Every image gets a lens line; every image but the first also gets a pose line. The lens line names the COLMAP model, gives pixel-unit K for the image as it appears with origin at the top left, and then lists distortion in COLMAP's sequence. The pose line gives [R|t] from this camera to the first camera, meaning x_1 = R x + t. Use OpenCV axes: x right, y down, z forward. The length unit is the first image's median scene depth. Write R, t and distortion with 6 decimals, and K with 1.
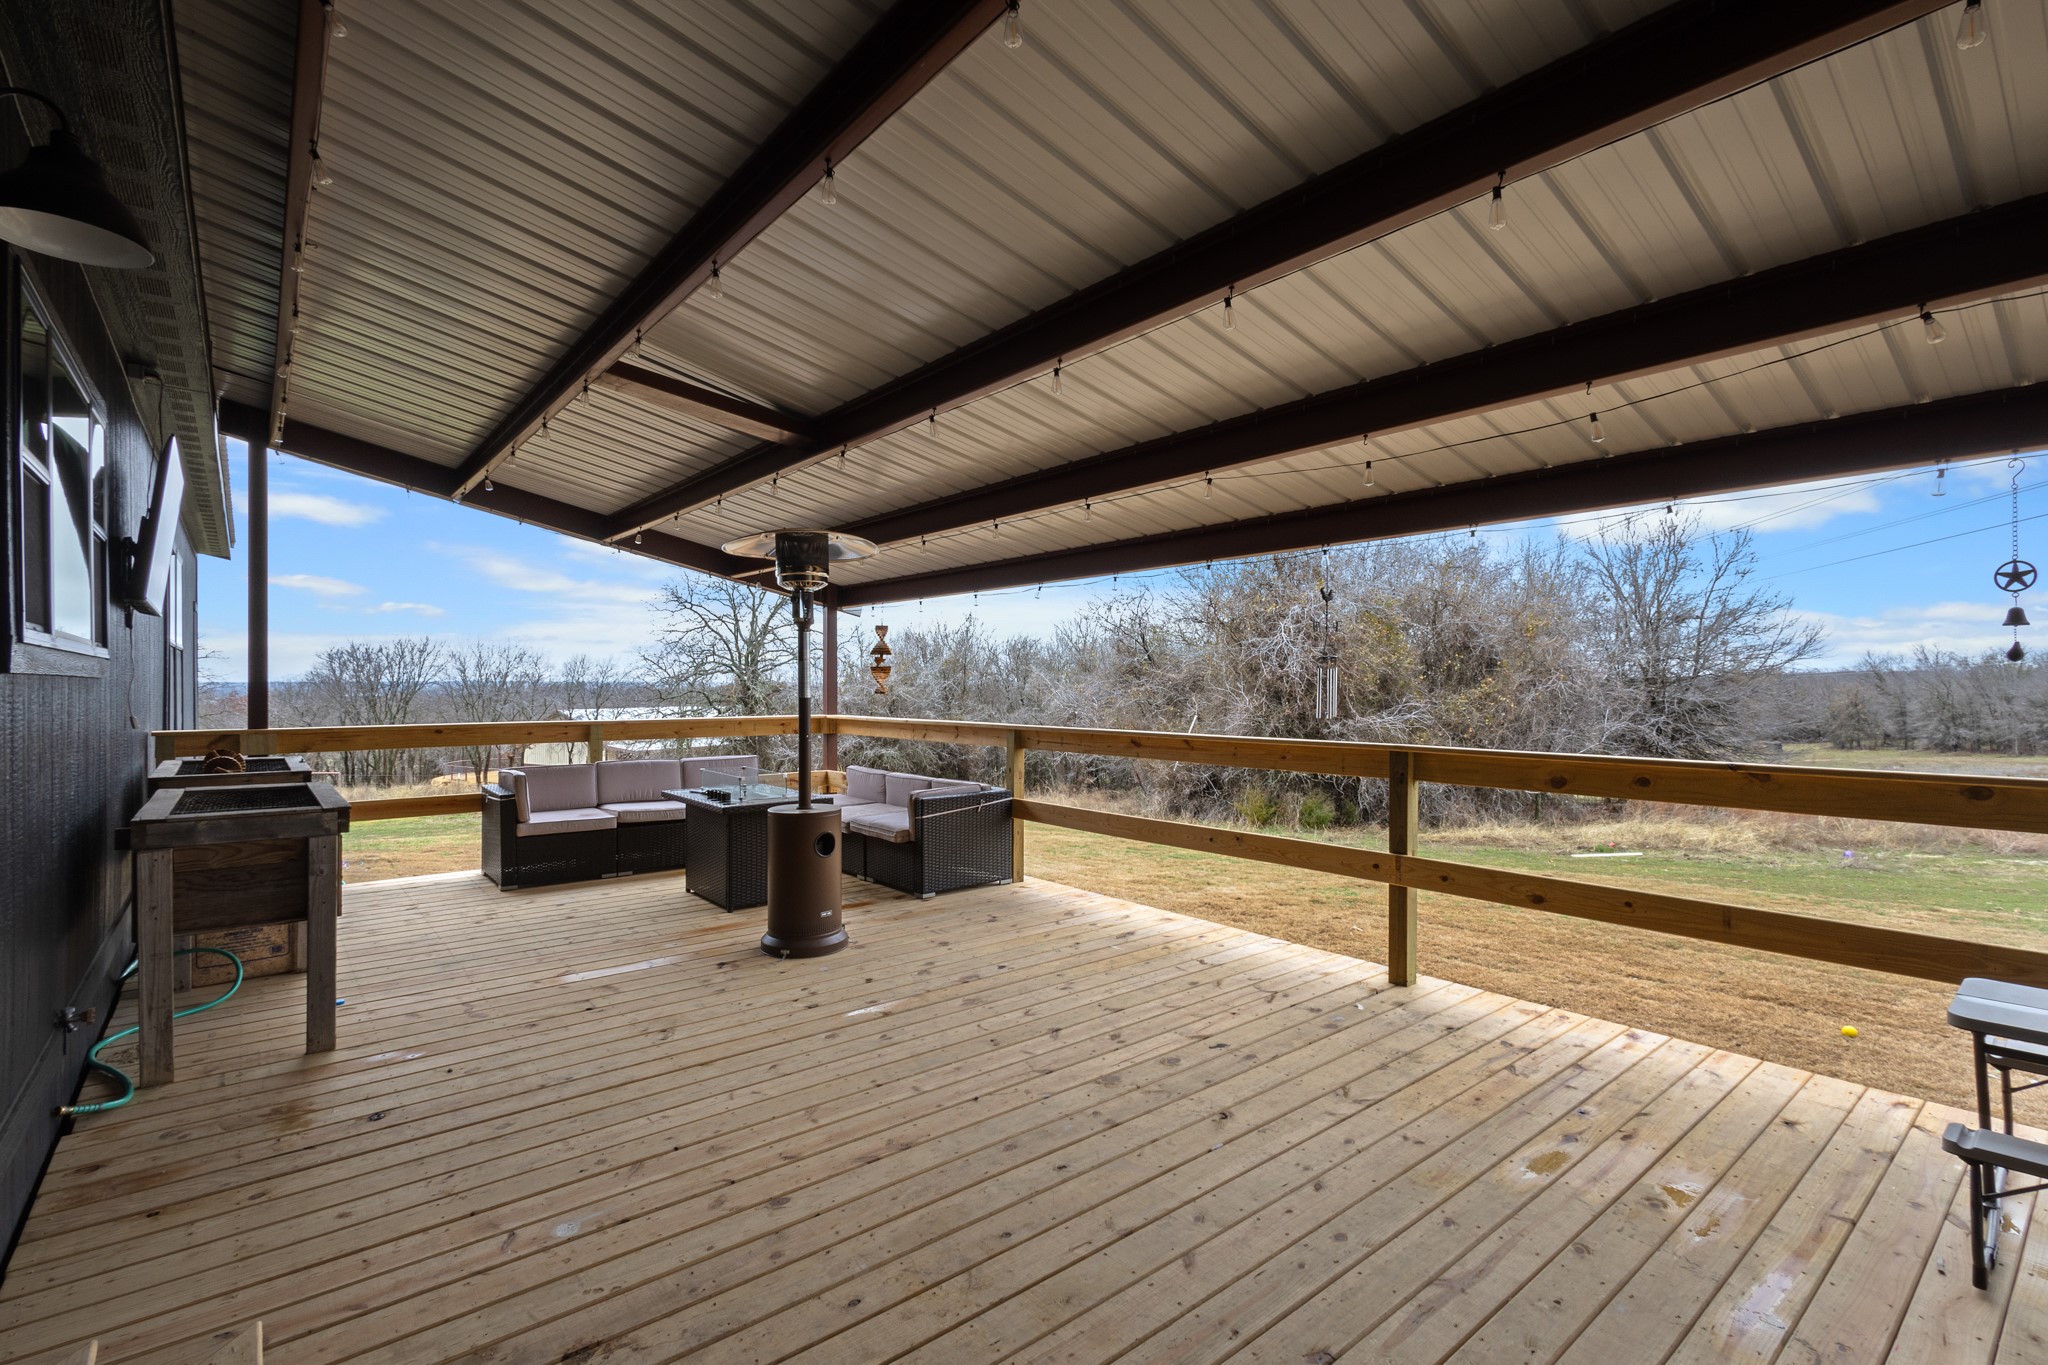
lens RADIAL K [[936.3, 0, 1030.5], [0, 936.3, 691.7], [0, 0, 1]] dist [0.006541, -0.002409]
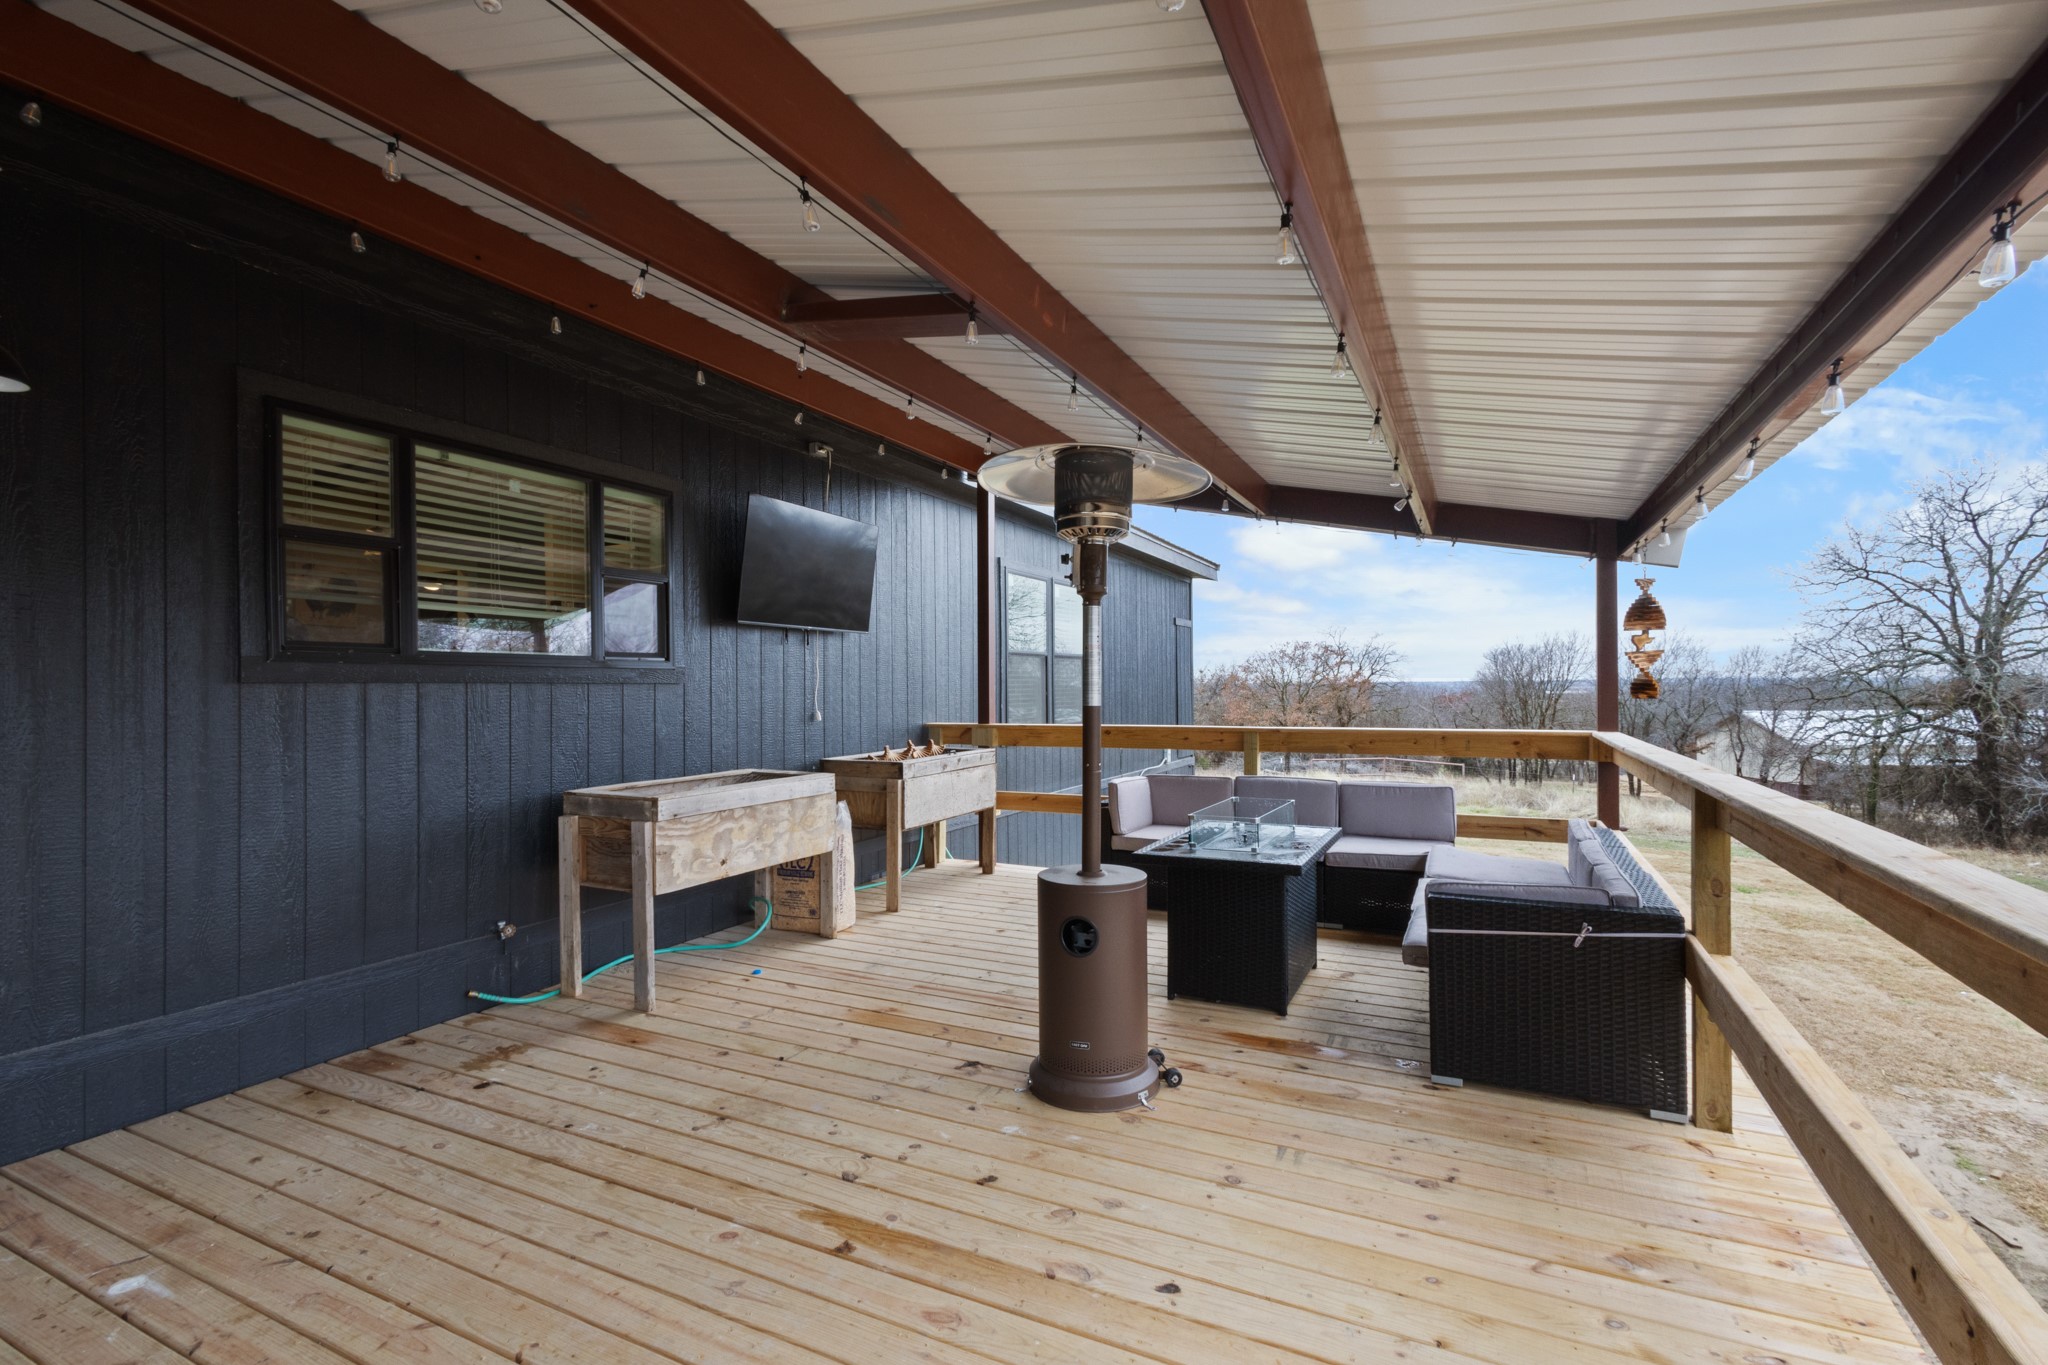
lens RADIAL K [[936.3, 0, 1023.4], [0, 936.3, 690.6], [0, 0, 1]] dist [0.006541, -0.002409]
pose [[0.407469, -0.000453, -0.913219, 0.387576], [0.001351, 0.999999, 0.000107, -0.003244], [0.913218, -0.001278, 0.407469, 0.791088]]
